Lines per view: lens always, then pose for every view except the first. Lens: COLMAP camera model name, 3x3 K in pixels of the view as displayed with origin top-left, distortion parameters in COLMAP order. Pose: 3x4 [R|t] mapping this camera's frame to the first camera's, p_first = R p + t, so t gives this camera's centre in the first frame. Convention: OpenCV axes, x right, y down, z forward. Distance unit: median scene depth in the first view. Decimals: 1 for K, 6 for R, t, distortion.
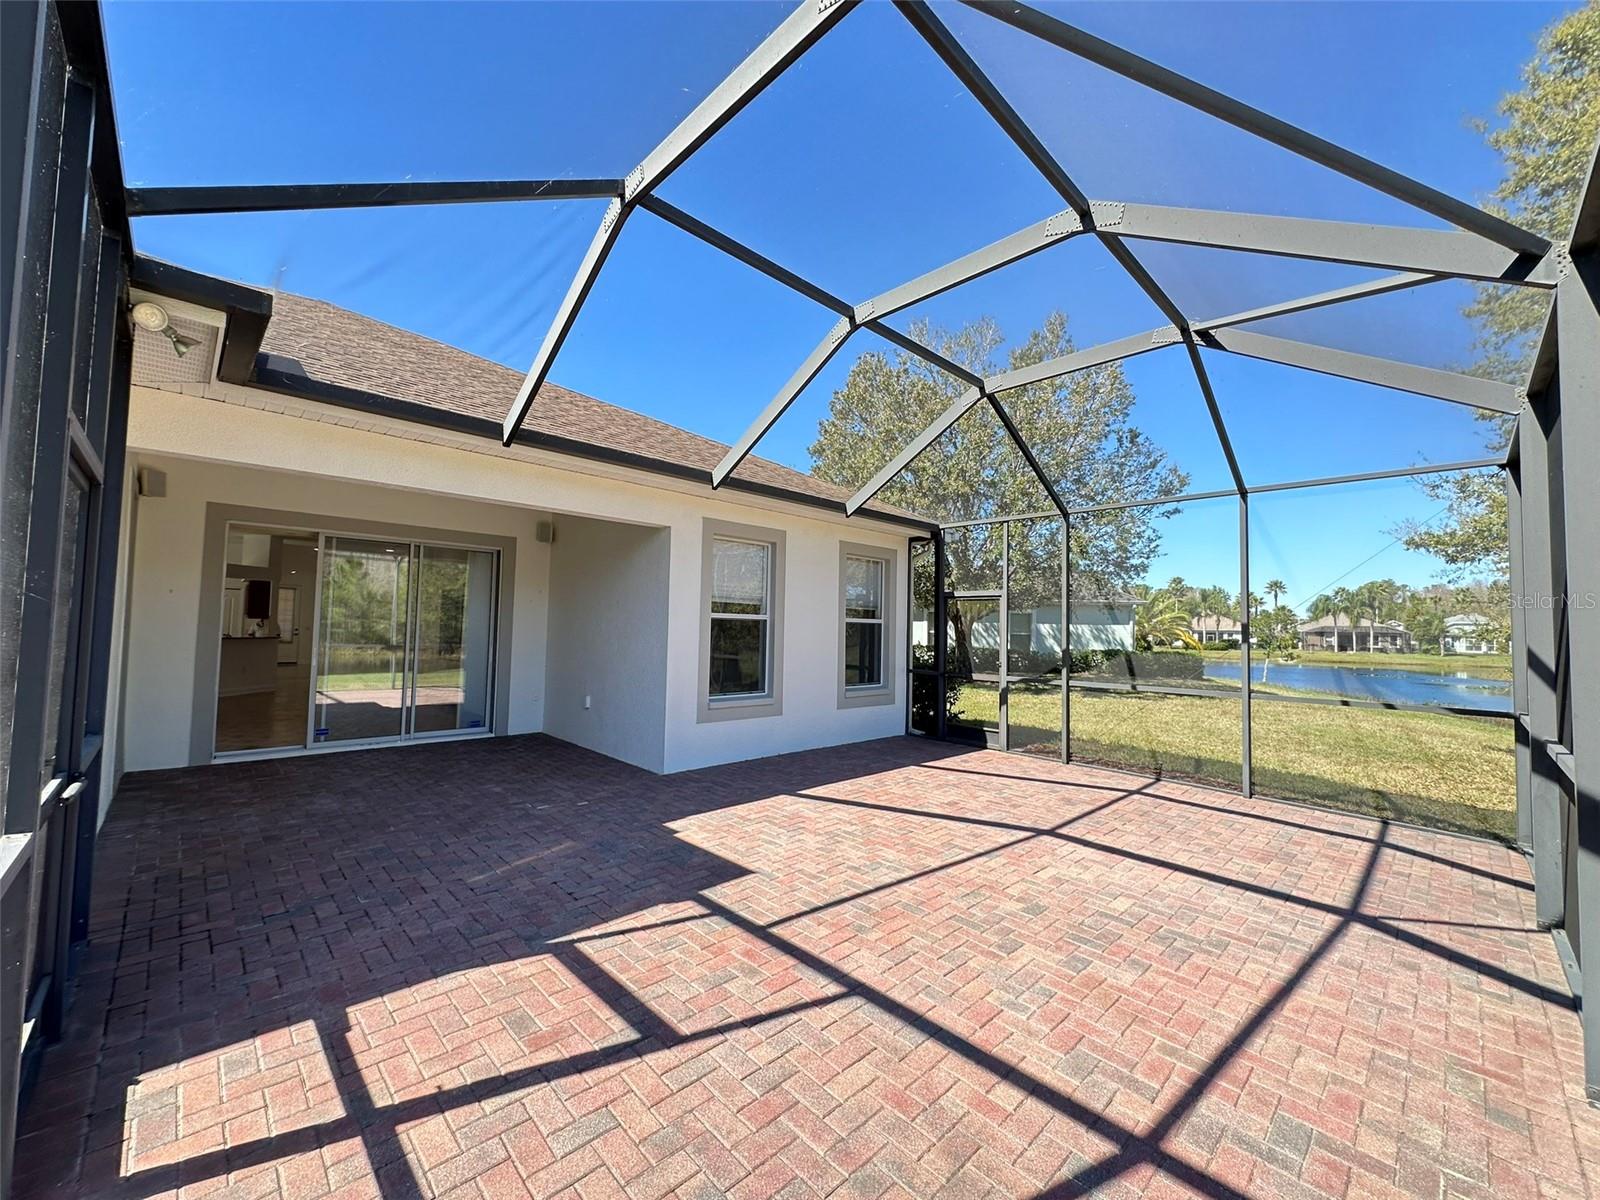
lens RADIAL K [[637.7, 0, 797.6], [0, 637.7, 595.8], [0, 0, 1]] dist [-0.002632, 0.000142]
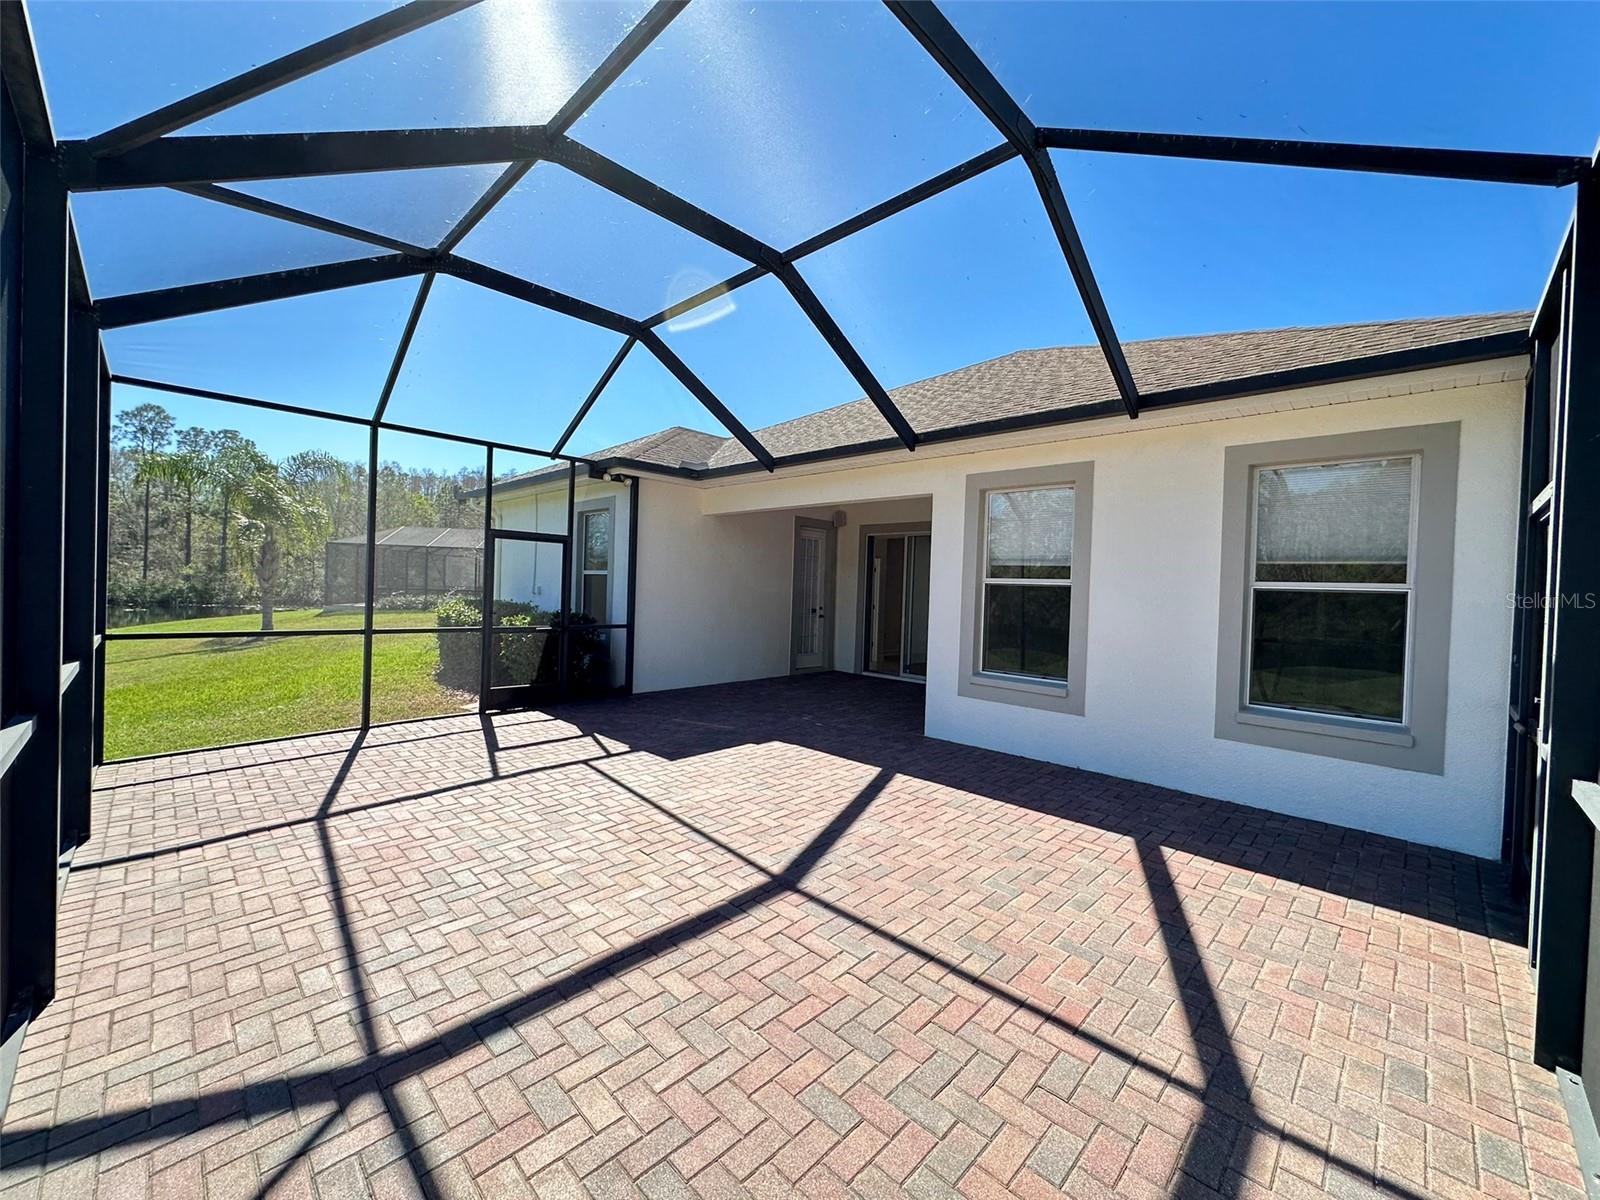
lens RADIAL K [[637.7, 0, 799.7], [0, 637.7, 596.8], [0, 0, 1]] dist [-0.002632, 0.000142]
pose [[0.022158, -0.009270, -0.999712, 0.757732], [0.020366, 0.999754, -0.008819, 0.055426], [0.999547, -0.020165, 0.022341, 0.720151]]
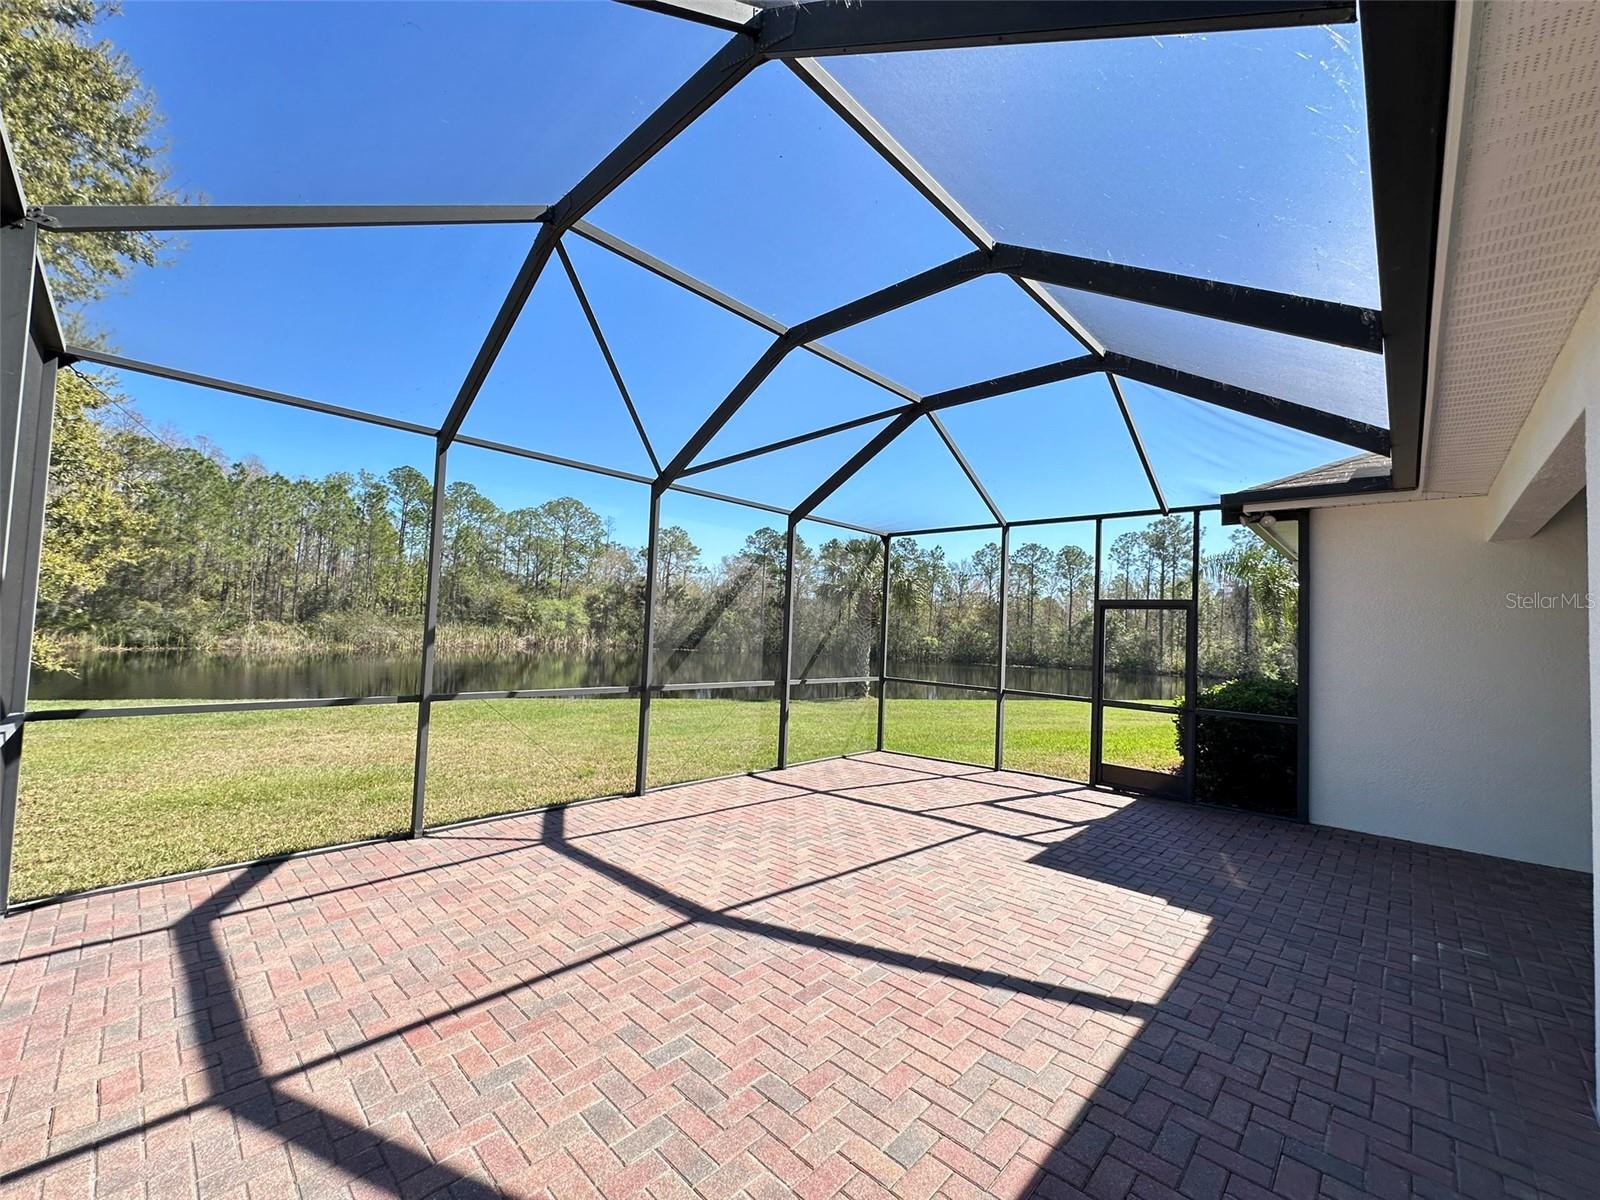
lens RADIAL K [[637.7, 0, 797.8], [0, 637.7, 598.8], [0, 0, 1]] dist [-0.002632, 0.000142]
pose [[-0.997409, -0.064888, -0.031054, 0.237162], [-0.061430, 0.992918, -0.101688, 0.059580], [0.037432, -0.099517, -0.994332, 1.250859]]
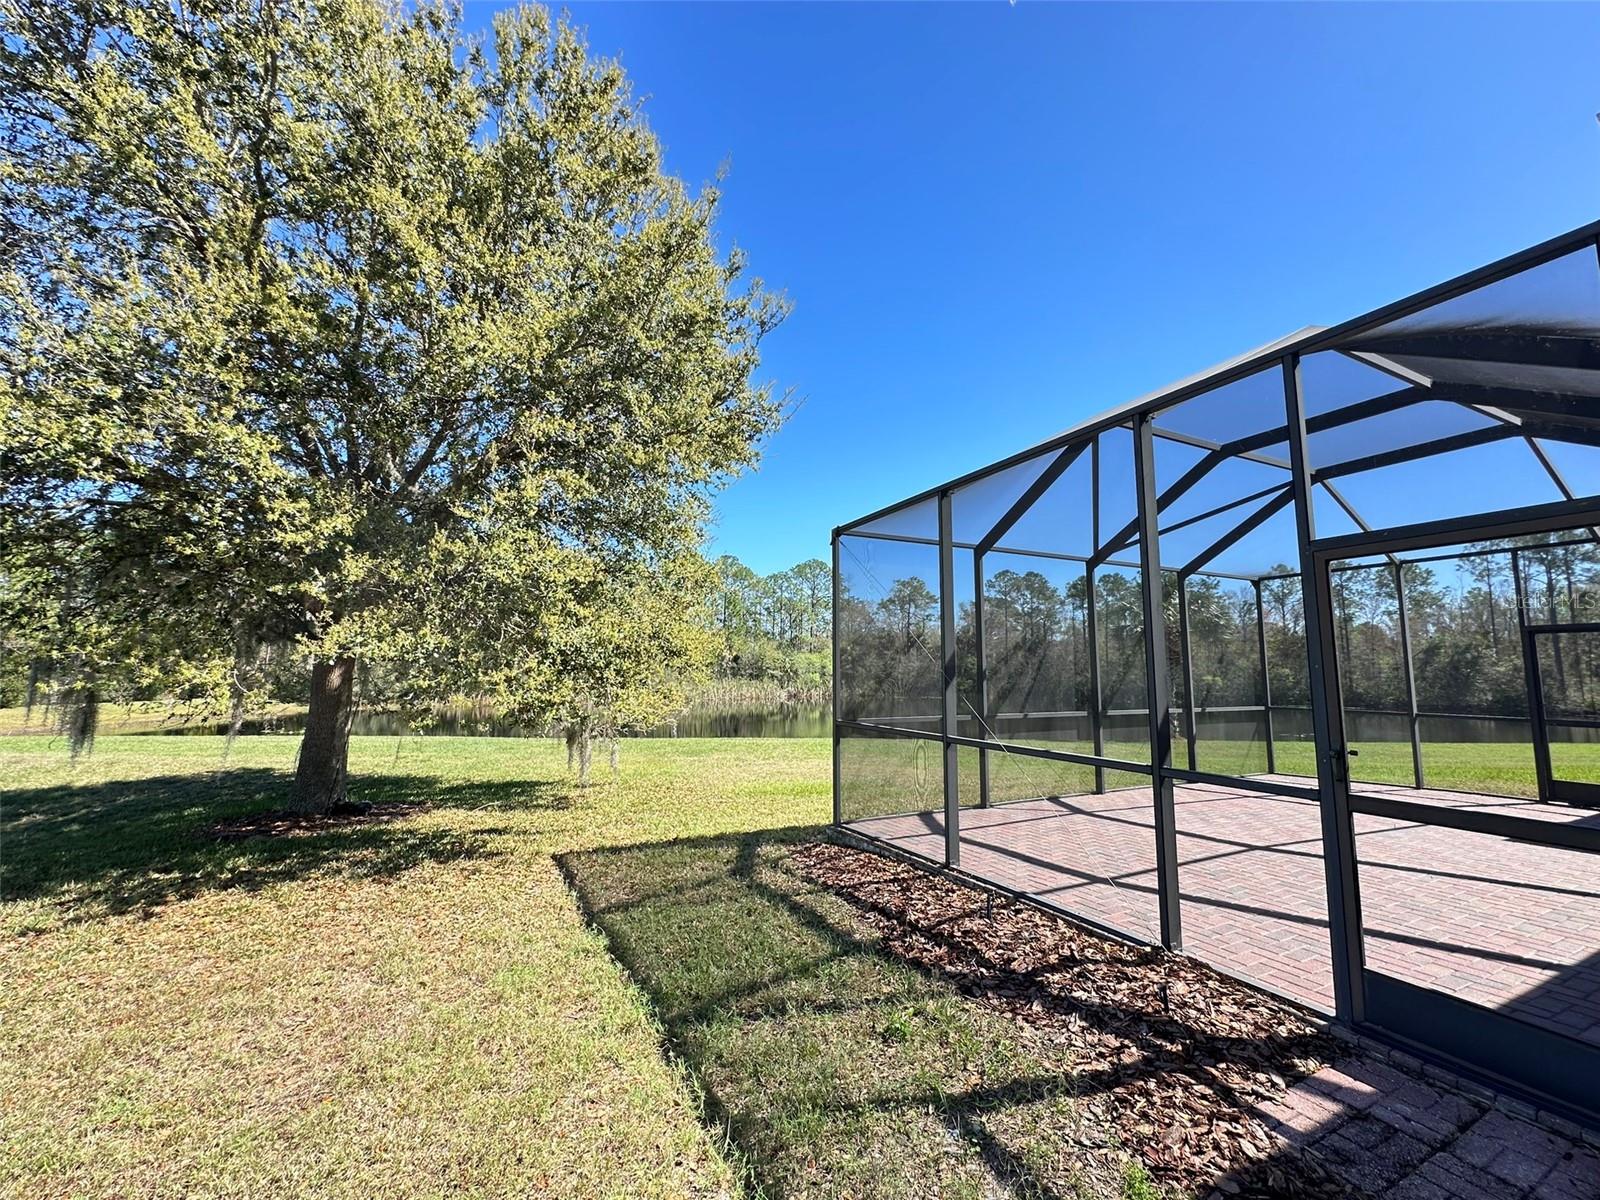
lens RADIAL K [[637.7, 0, 798.3], [0, 637.7, 602.9], [0, 0, 1]] dist [-0.002632, 0.000142]
pose [[-0.949694, 0.006817, 0.313106, 0.271748], [-0.043060, 0.987426, -0.152103, 0.064661], [-0.310206, -0.157933, -0.937459, 1.294854]]
